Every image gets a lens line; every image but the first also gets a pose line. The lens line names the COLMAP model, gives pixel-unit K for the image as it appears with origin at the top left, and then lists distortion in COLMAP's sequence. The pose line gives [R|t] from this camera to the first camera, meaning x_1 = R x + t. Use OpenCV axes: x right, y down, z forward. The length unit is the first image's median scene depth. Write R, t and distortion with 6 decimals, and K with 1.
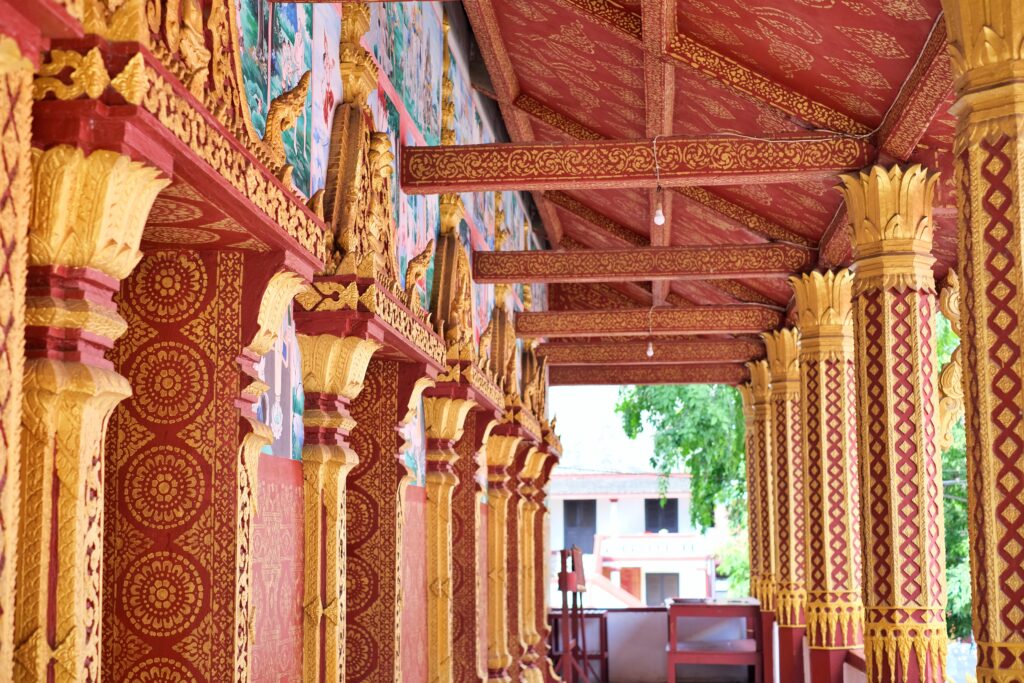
lens RADIAL K [[1585.3, 0, 512.0], [0, 1585.3, 341.5], [0, 0, 1]] dist [-0.022783, -0.014018]
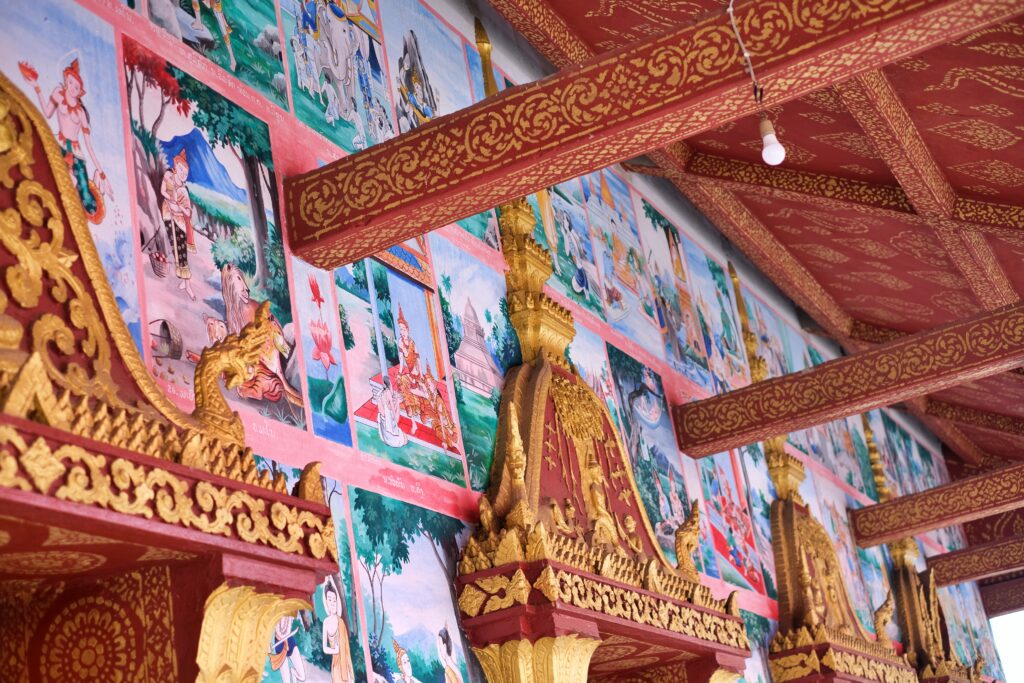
lens RADIAL K [[1585.3, 0, 512.0], [0, 1585.3, 341.5], [0, 0, 1]] dist [-0.022783, -0.014018]
pose [[0.922573, -0.262063, -0.283164, 0.137488], [0.200987, 0.952913, -0.227069, 0.064030], [0.329337, 0.152576, 0.931803, 0.546474]]
